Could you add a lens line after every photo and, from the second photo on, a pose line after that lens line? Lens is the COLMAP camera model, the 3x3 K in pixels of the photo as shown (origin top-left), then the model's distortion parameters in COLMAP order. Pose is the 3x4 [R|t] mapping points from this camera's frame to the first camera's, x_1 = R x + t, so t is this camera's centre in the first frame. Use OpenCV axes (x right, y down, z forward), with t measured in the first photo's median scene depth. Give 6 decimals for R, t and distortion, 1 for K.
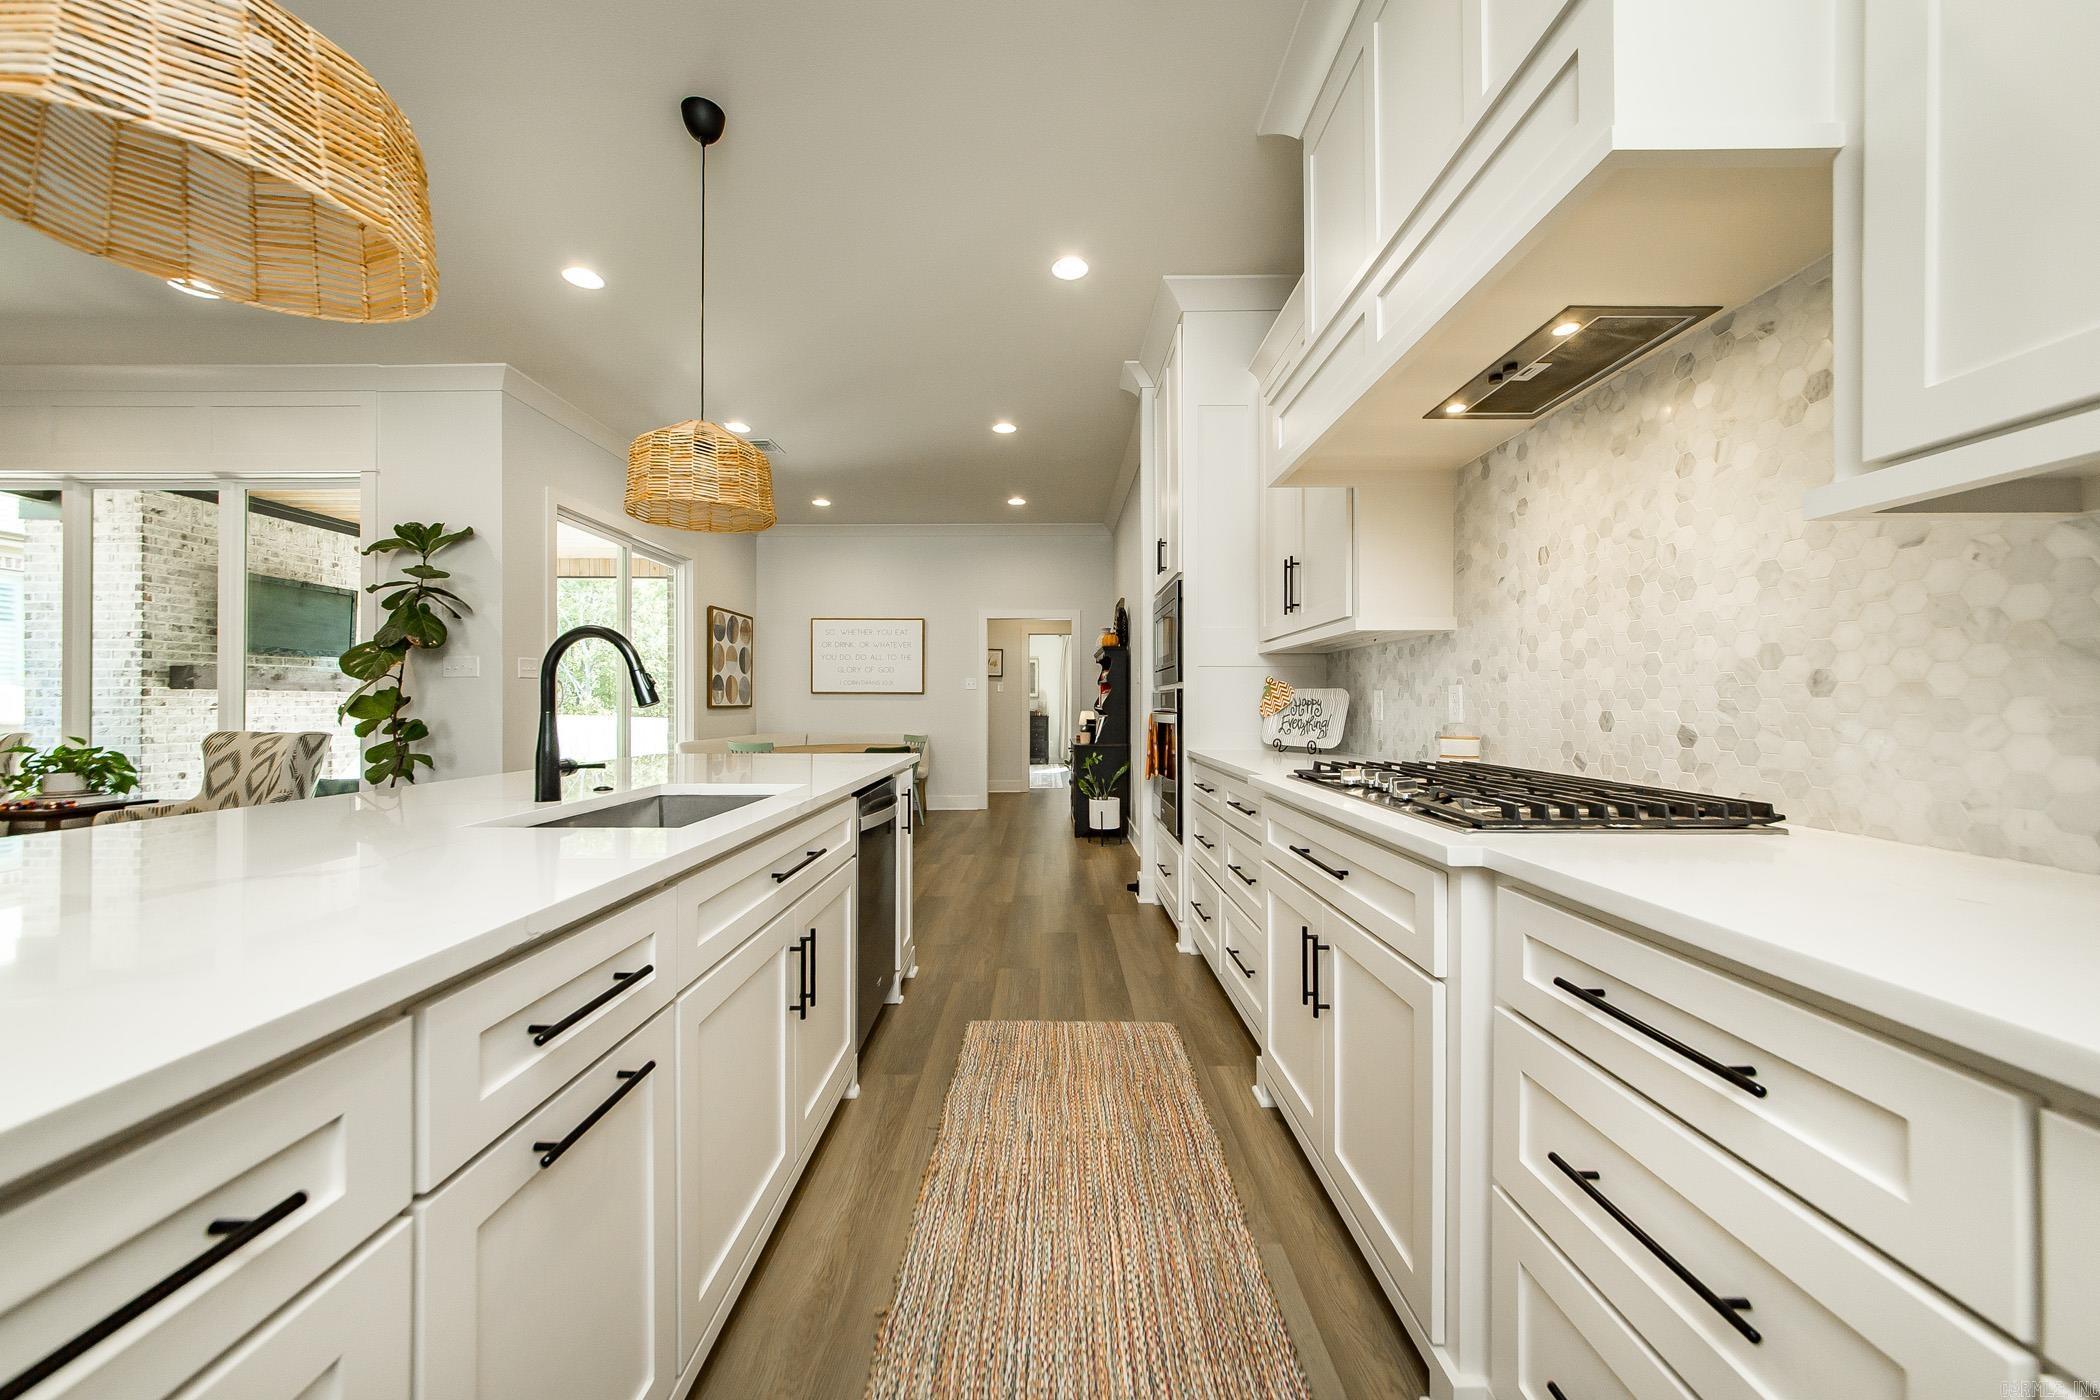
lens RADIAL K [[737.3, 0, 1050.0], [0, 737.3, 700.0], [0, 0, 1]] dist [-0.004886, 0.000078]
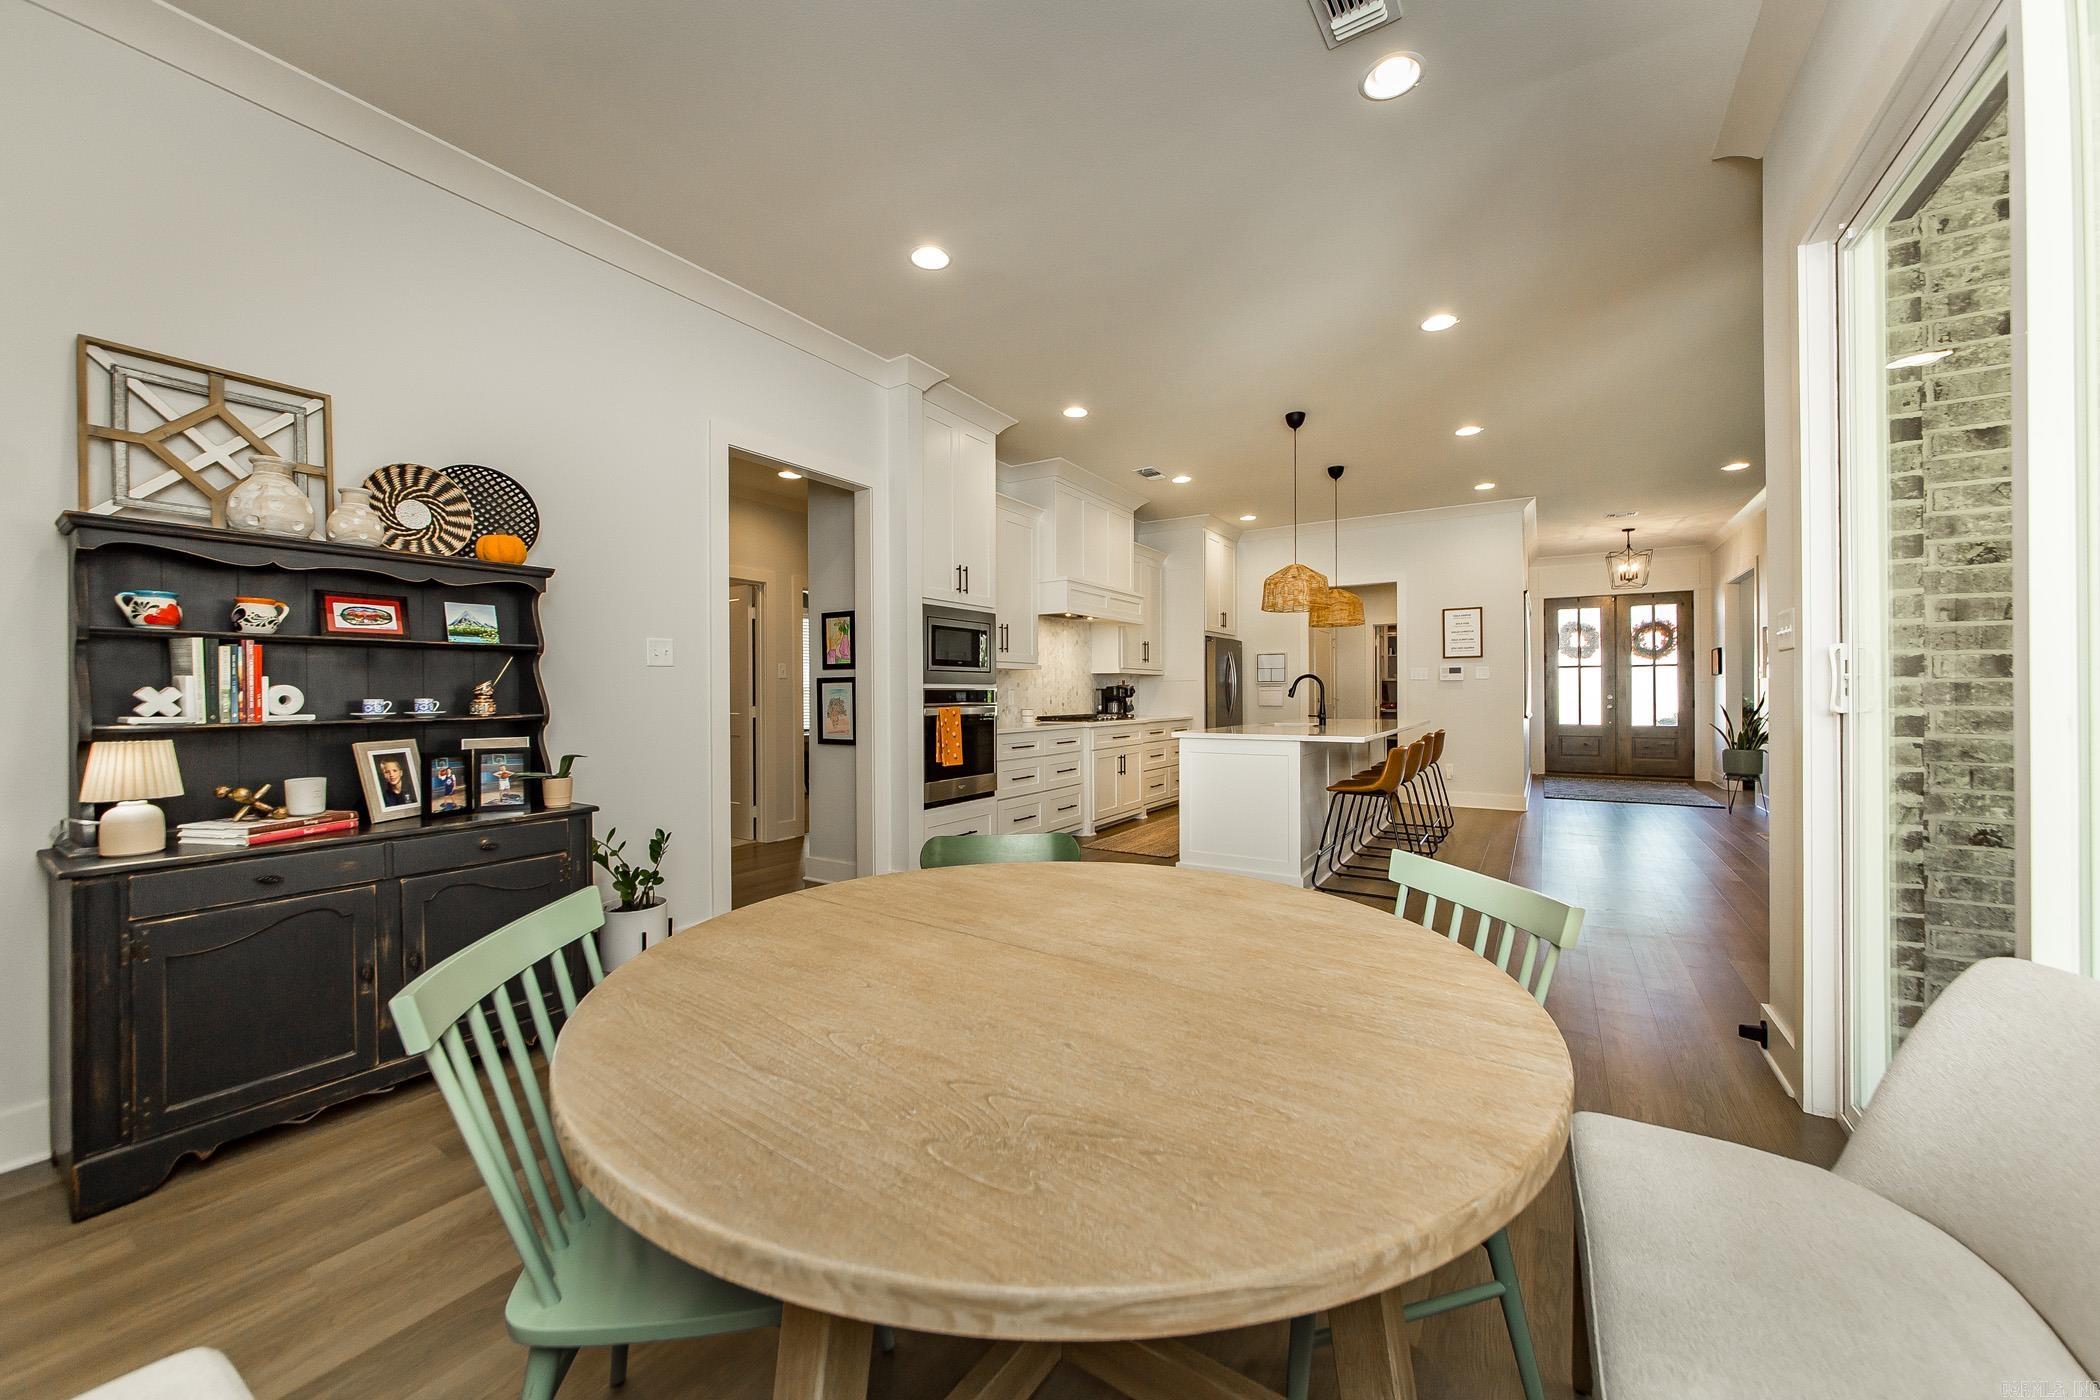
lens RADIAL K [[769.0, 0, 1050.1], [0, 769.0, 686.4], [0, 0, 1]] dist [-0.014548, -0.000072]
pose [[-0.839620, 0.009572, 0.543090, -0.428140], [0.002422, 0.999901, -0.013880, 0.000673], [-0.543169, -0.010338, -0.839560, 1.282872]]
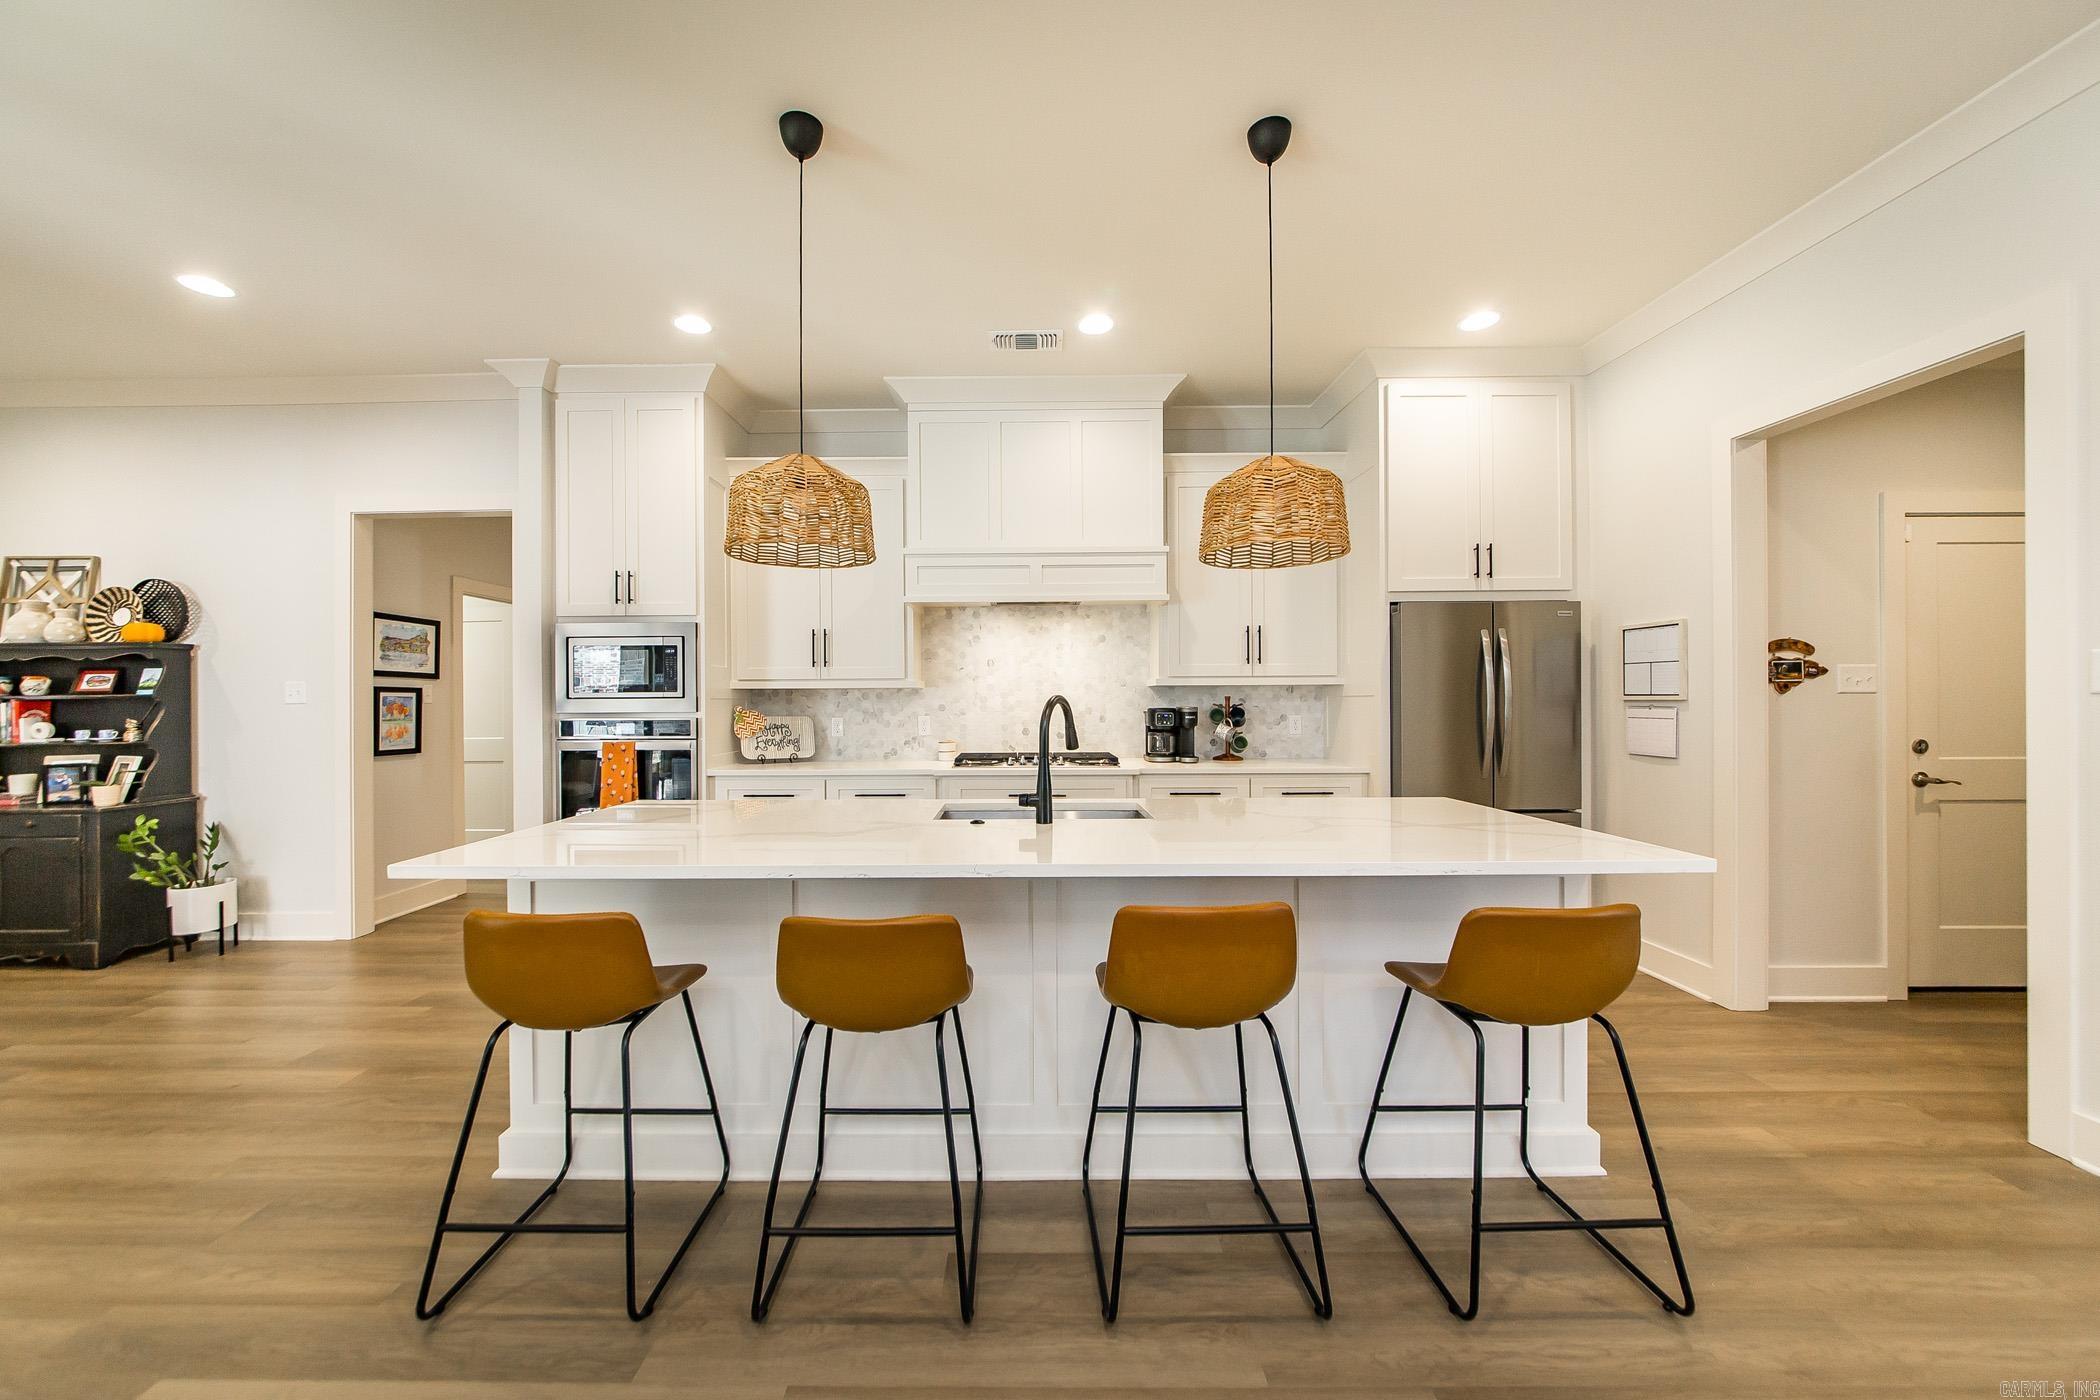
lens RADIAL K [[764.6, 0, 1026.2], [0, 764.6, 698.3], [0, 0, 1]] dist [-0.004898, 0.000211]
pose [[0.016357, -0.005335, 0.999852, -0.581910], [0.001381, 0.999985, 0.005314, -0.030739], [-0.999865, 0.001294, 0.016365, 0.271660]]
